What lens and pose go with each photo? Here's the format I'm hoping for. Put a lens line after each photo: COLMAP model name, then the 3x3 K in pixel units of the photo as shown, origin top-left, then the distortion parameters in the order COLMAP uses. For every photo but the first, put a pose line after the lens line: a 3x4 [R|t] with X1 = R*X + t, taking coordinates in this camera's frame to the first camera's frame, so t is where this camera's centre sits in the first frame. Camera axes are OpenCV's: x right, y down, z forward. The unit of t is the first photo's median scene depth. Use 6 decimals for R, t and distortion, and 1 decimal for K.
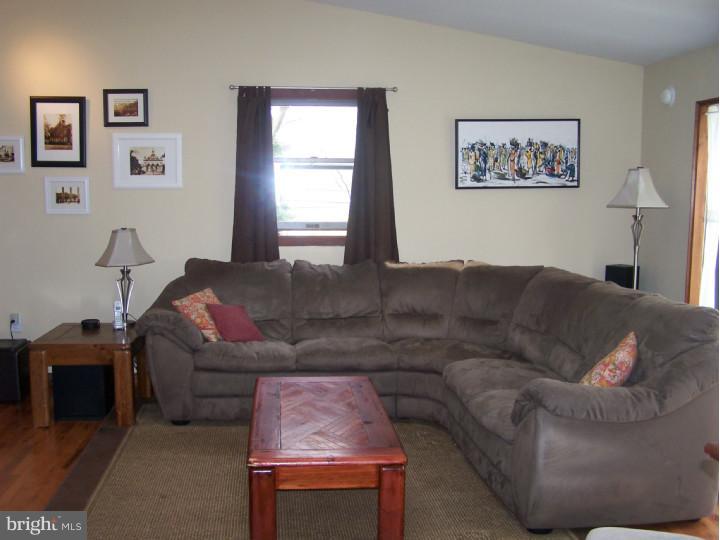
lens RADIAL K [[821.4, 0, 343.0], [0, 821.4, 284.9], [0, 0, 1]] dist [-0.207063, 0.372168]
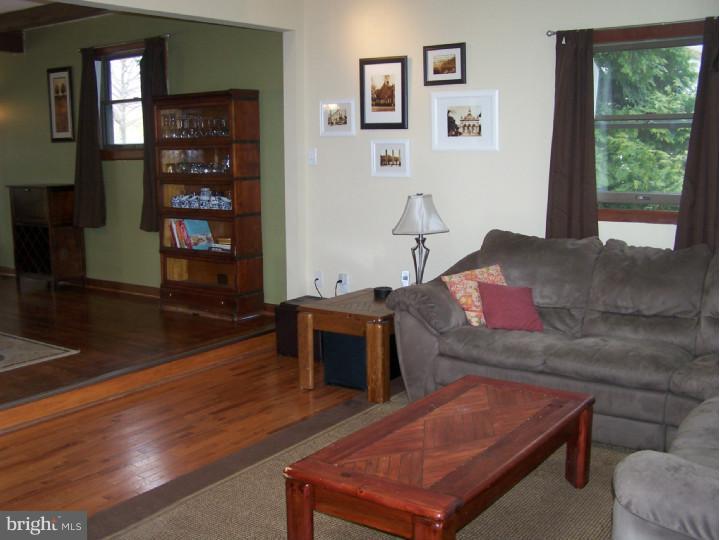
lens RADIAL K [[821.4, 0, 343.0], [0, 821.4, 284.9], [0, 0, 1]] dist [-0.207063, 0.372168]
pose [[0.760593, 0.095038, -0.642236, 0.267282], [-0.061599, 0.995329, 0.074338, -0.028478], [0.646301, -0.016980, 0.762894, 0.206530]]
